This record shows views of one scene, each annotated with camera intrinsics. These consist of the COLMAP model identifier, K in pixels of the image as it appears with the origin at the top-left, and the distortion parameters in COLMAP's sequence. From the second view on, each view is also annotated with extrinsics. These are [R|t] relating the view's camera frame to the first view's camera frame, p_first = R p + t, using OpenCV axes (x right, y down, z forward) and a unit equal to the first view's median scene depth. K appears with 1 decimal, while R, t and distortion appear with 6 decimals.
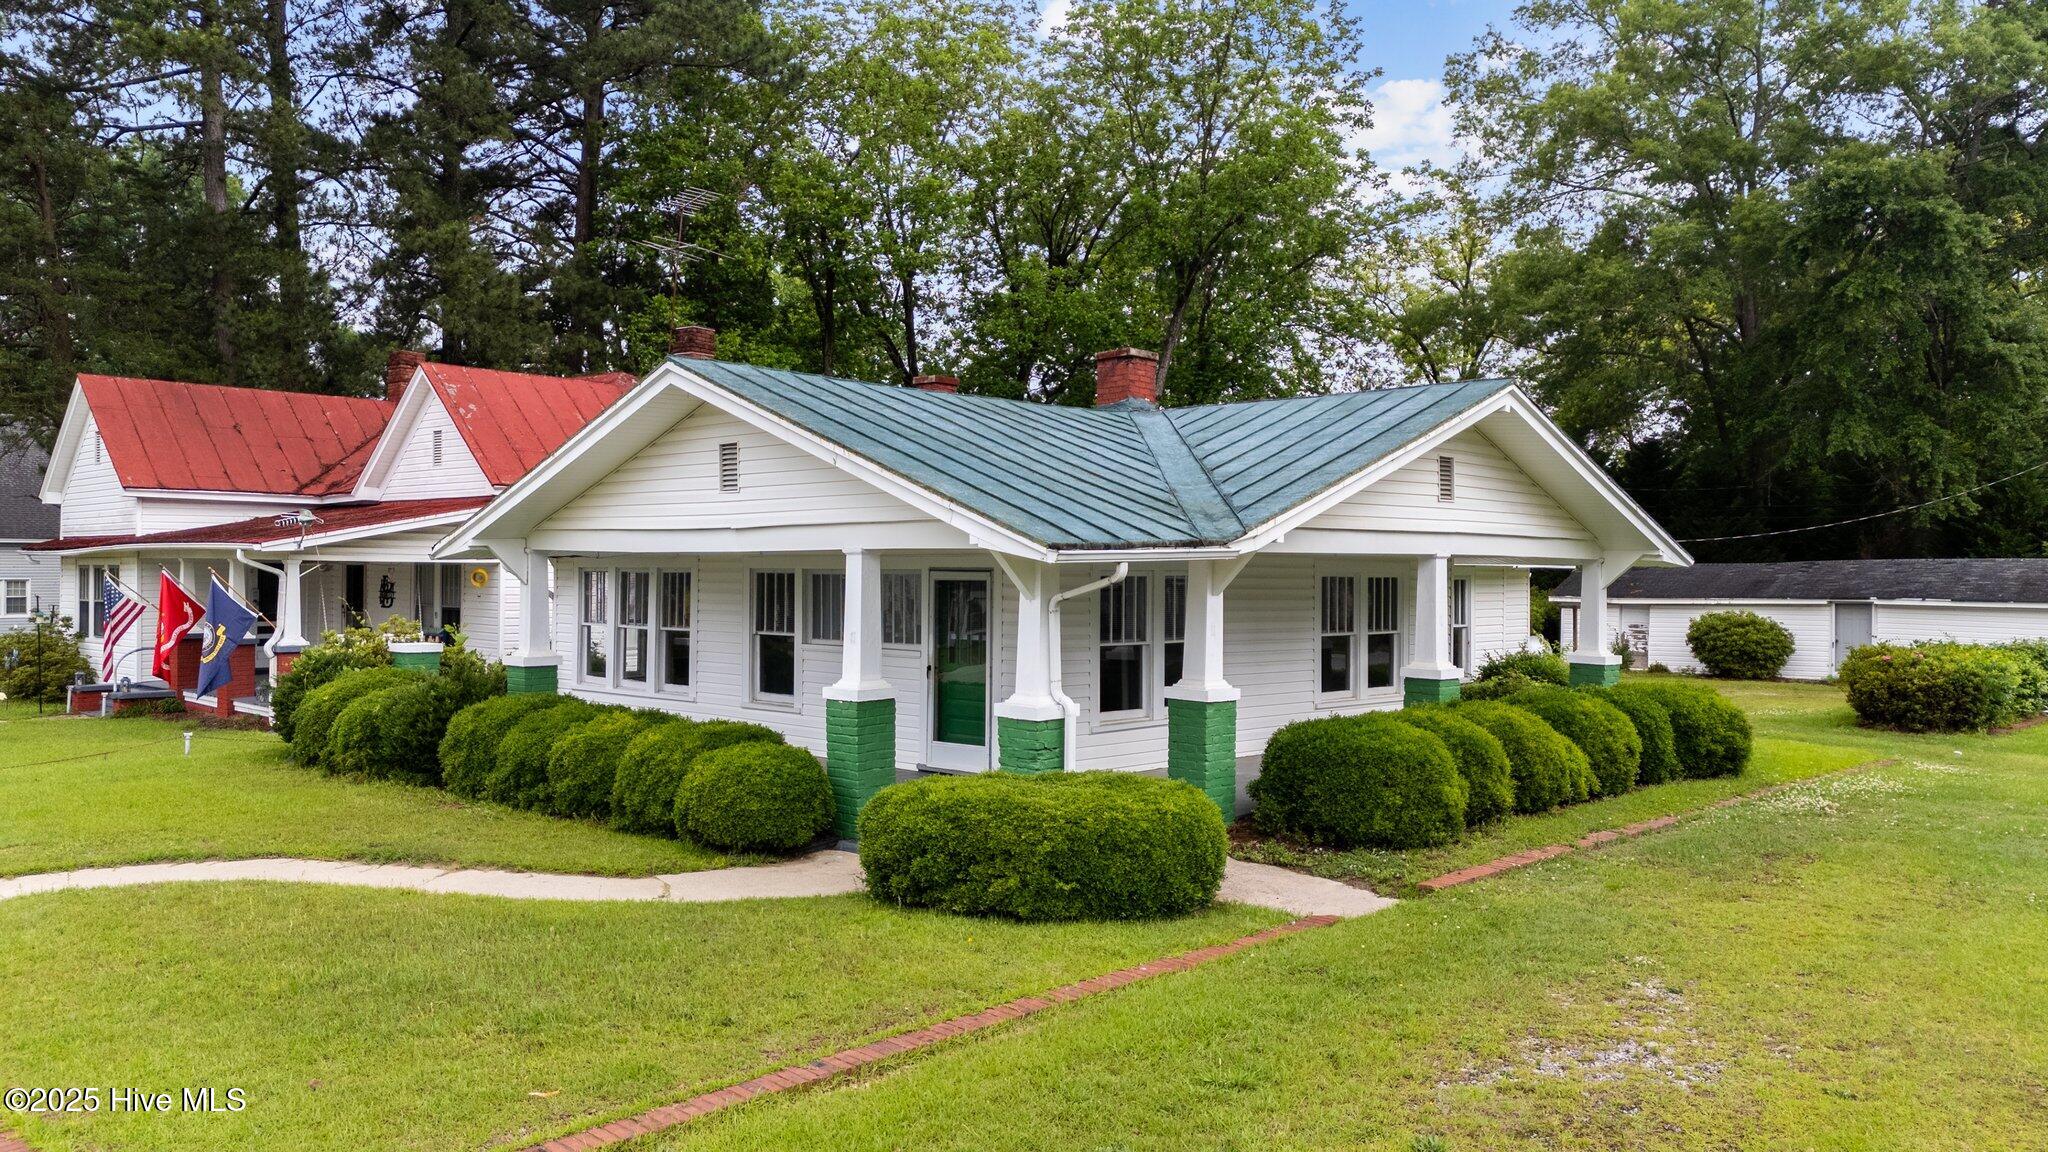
lens RADIAL K [[1498.1, 0, 1021.1], [0, 1498.1, 559.9], [0, 0, 1]] dist [0.083904, -0.090077]
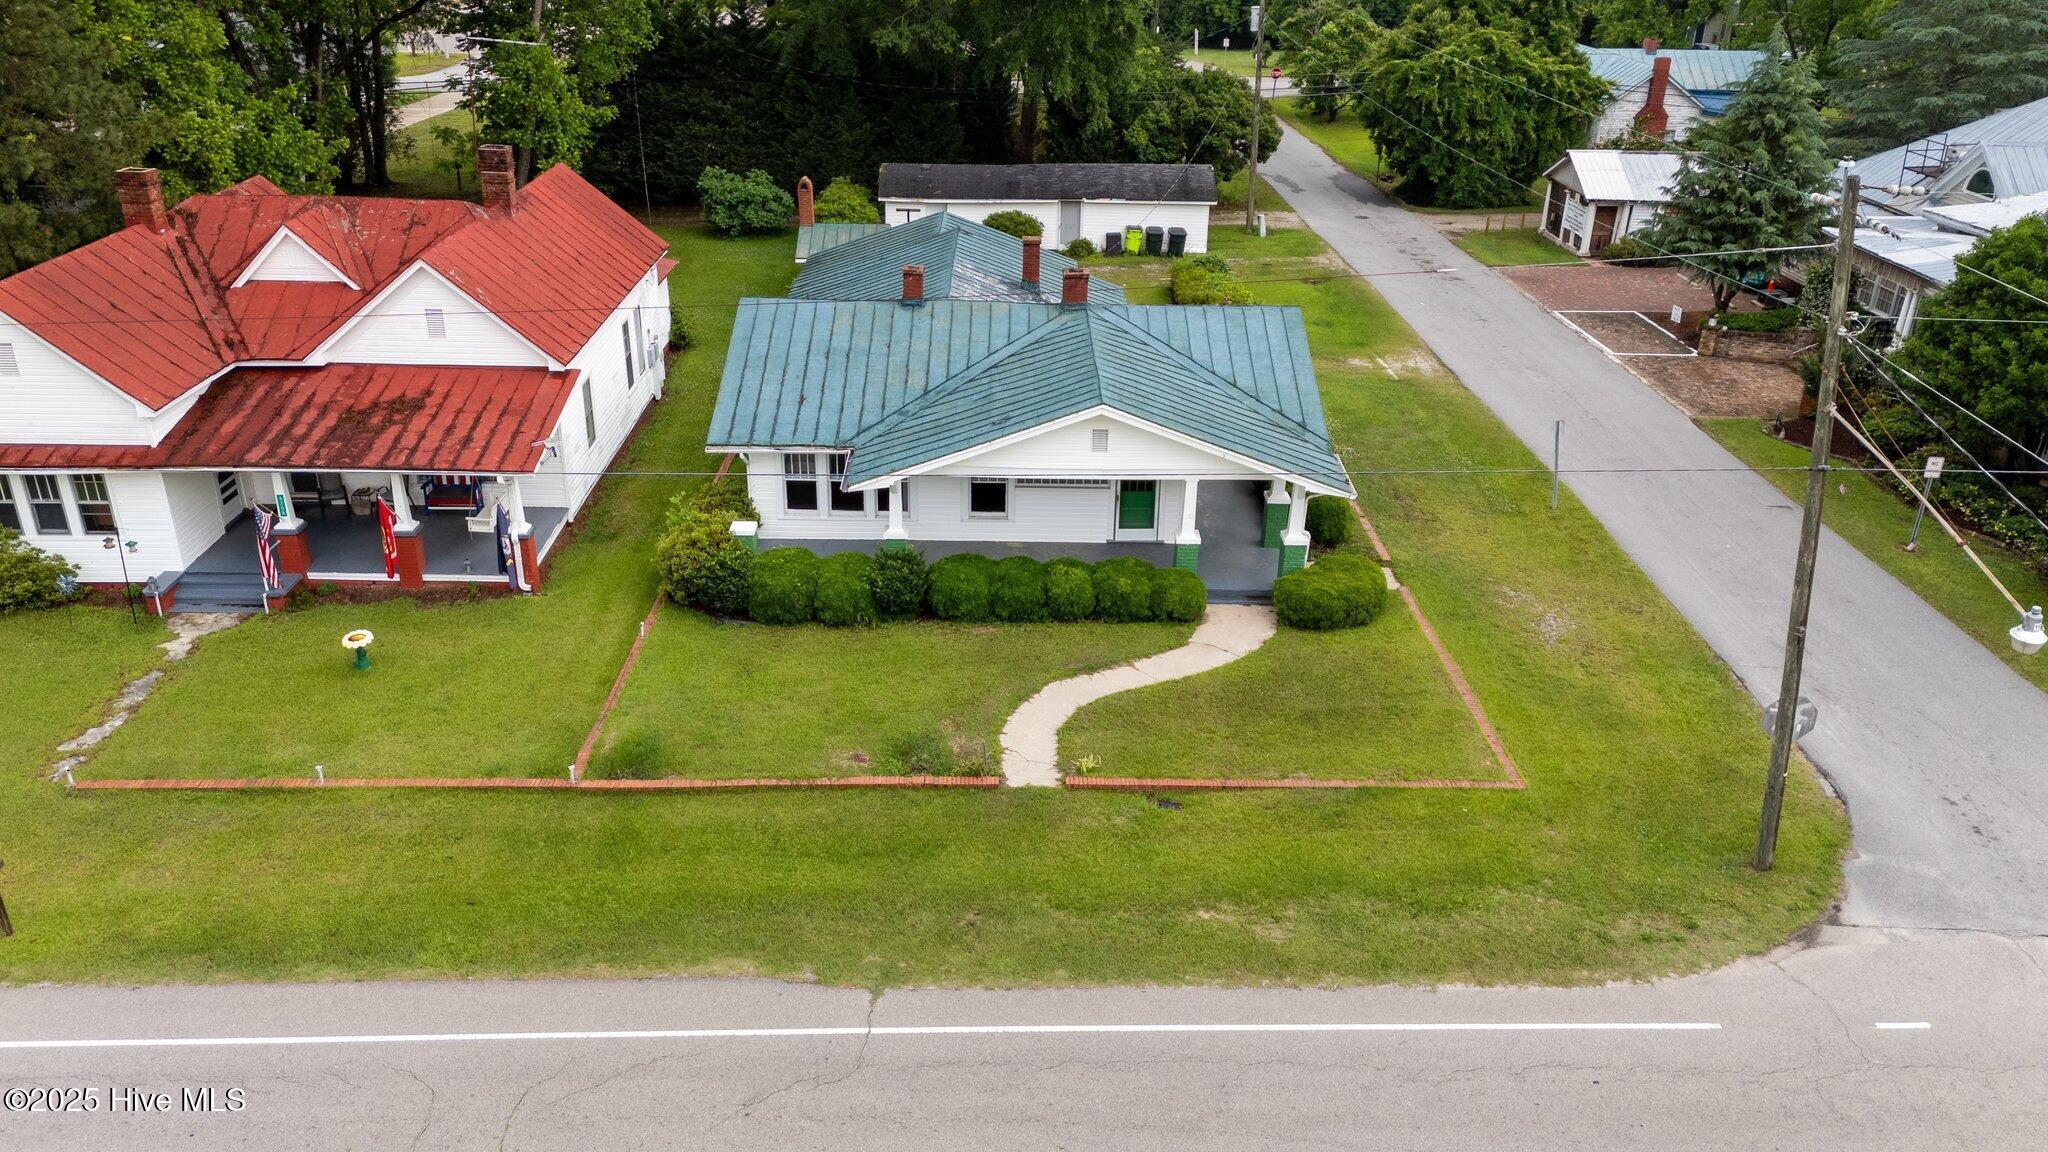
lens RADIAL K [[1498.1, 0, 1021.1], [0, 1498.1, 559.9], [0, 0, 1]] dist [0.083904, -0.090077]
pose [[0.710376, -0.283707, 0.644109, -1.637196], [-0.017386, 0.907805, 0.419031, -0.766916], [-0.703607, -0.308869, 0.639951, -0.263636]]
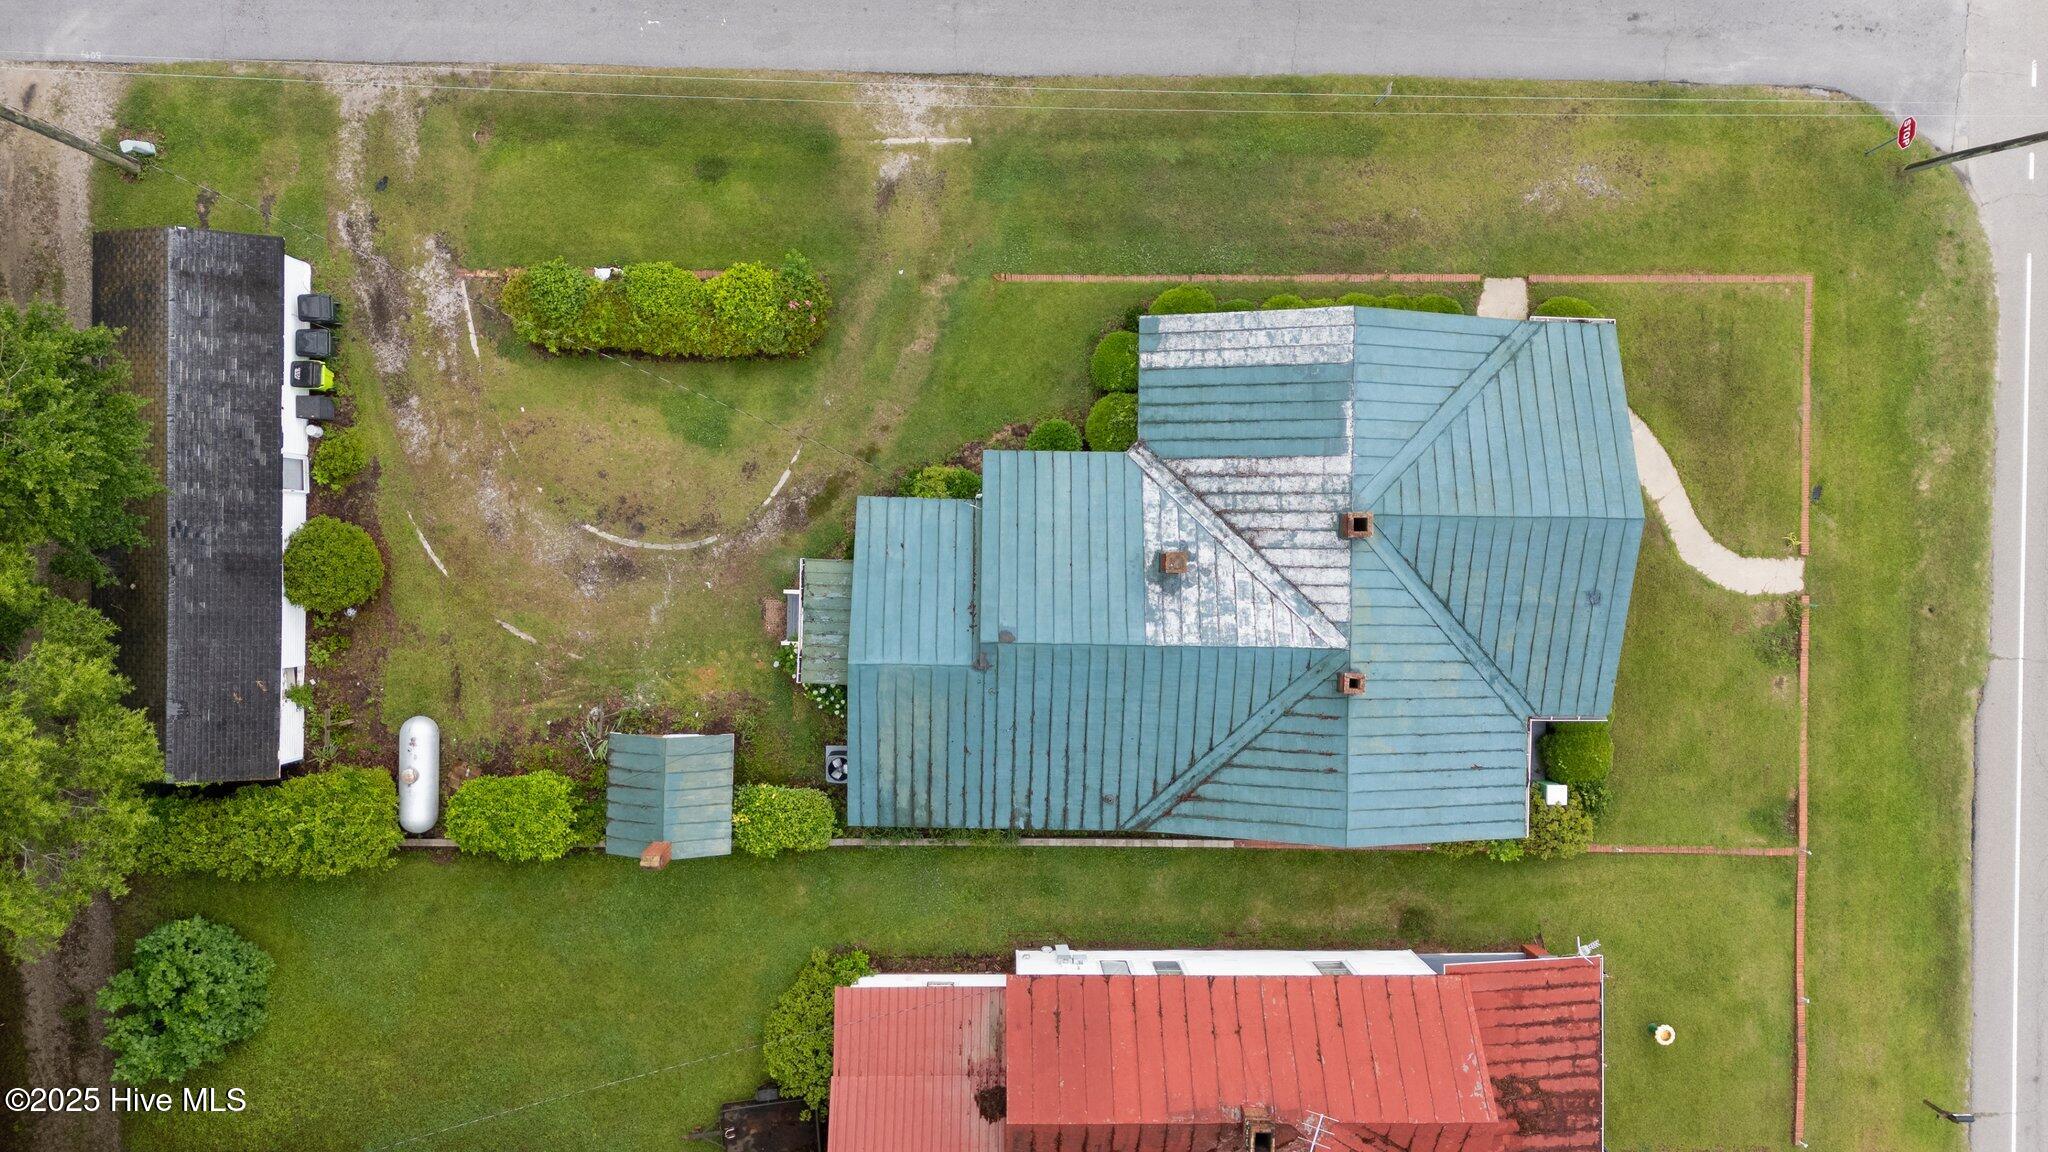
lens RADIAL K [[1417.7, 0, 1033.1], [0, 1417.7, 584.6], [0, 0, 1]] dist [0.062423, -0.073393]
pose [[-0.687169, -0.725565, -0.036800, 0.471041], [-0.030320, -0.021968, 0.999299, -2.458784], [-0.725864, 0.687803, -0.006903, 1.812313]]
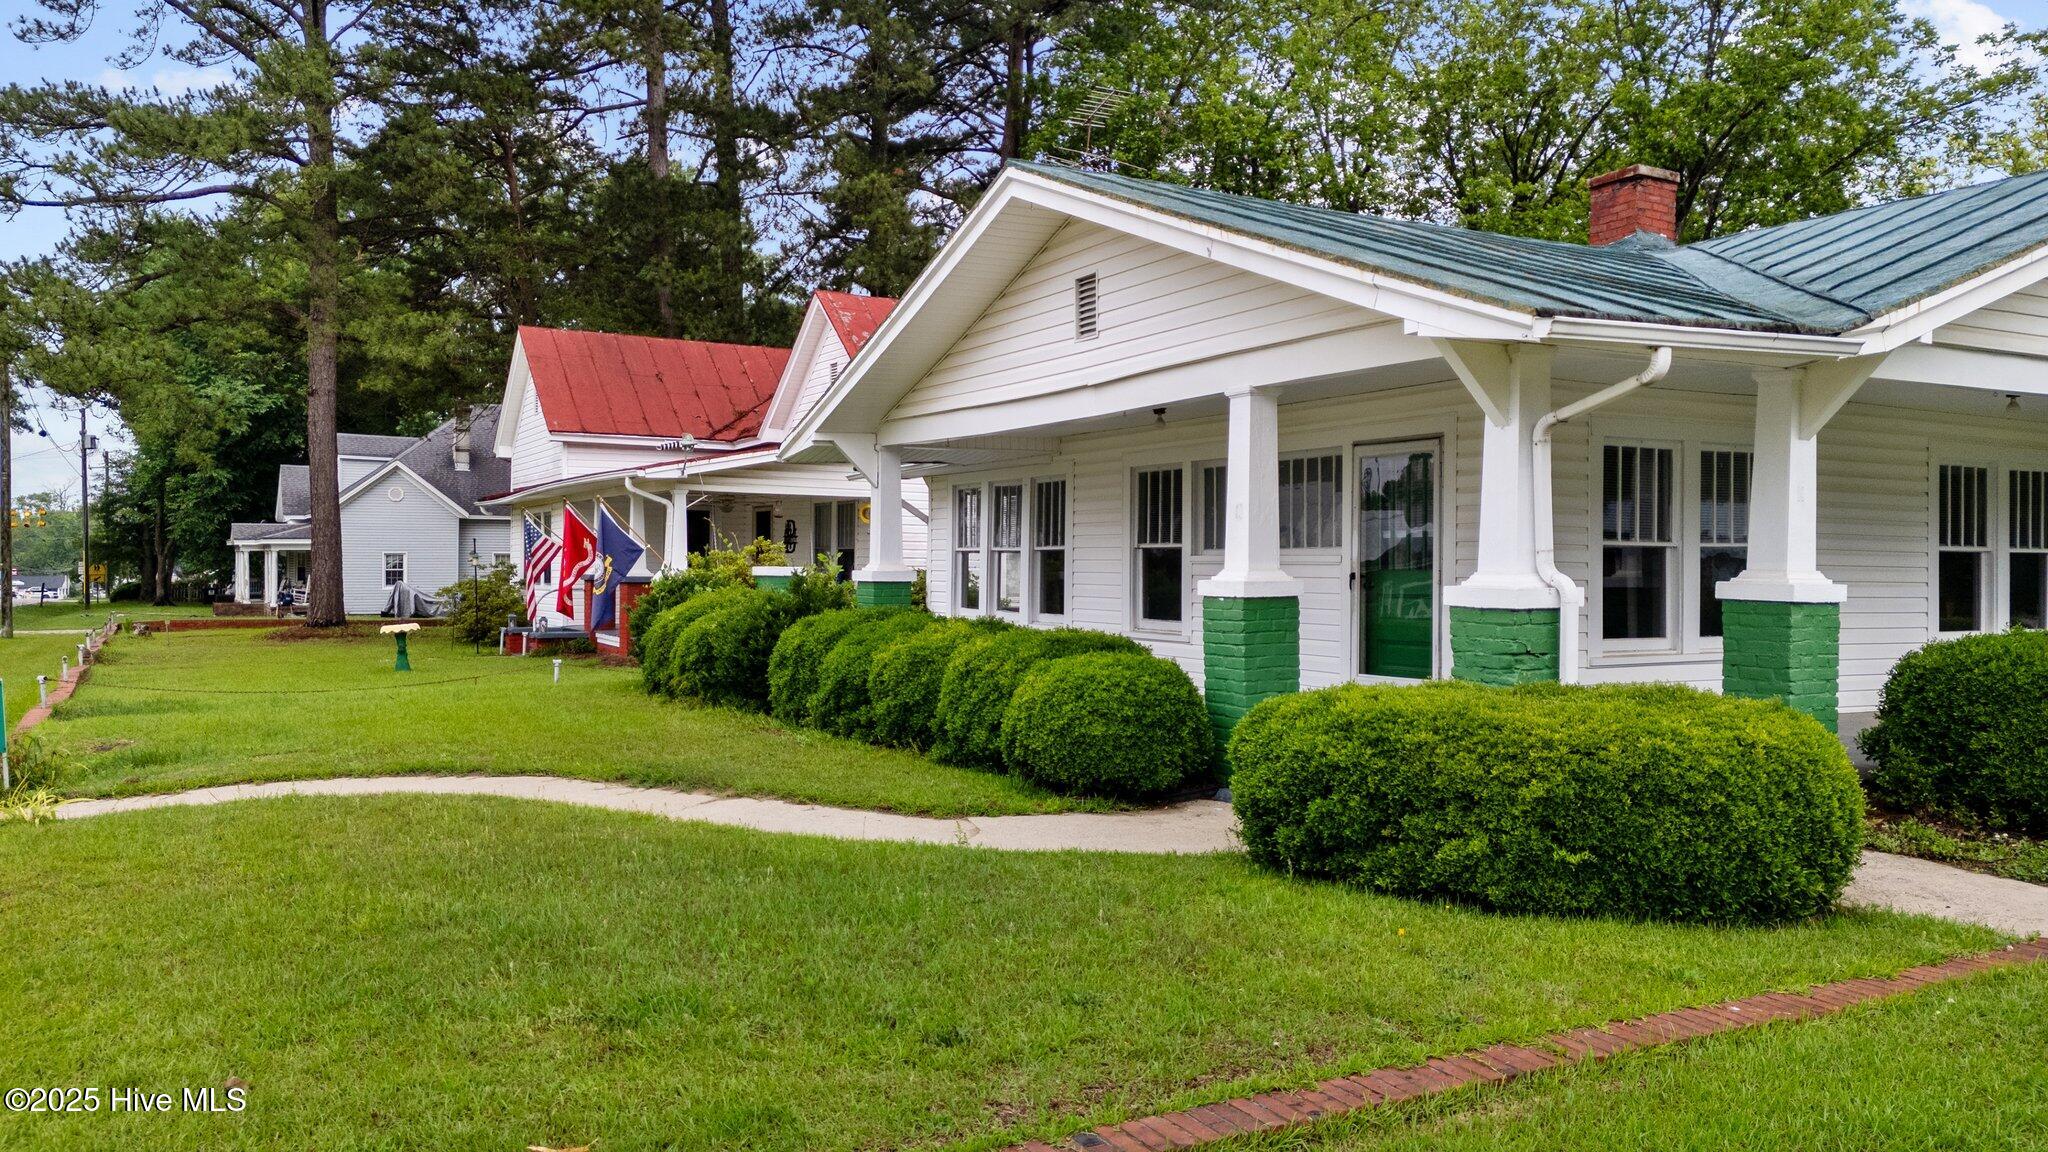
lens RADIAL K [[1498.1, 0, 1021.1], [0, 1498.1, 559.9], [0, 0, 1]] dist [0.083904, -0.090077]
pose [[0.957159, -0.001671, -0.289559, -0.003254], [0.002112, 0.999997, 0.001210, 0.068677], [0.289556, -0.001770, 0.957159, 0.254174]]
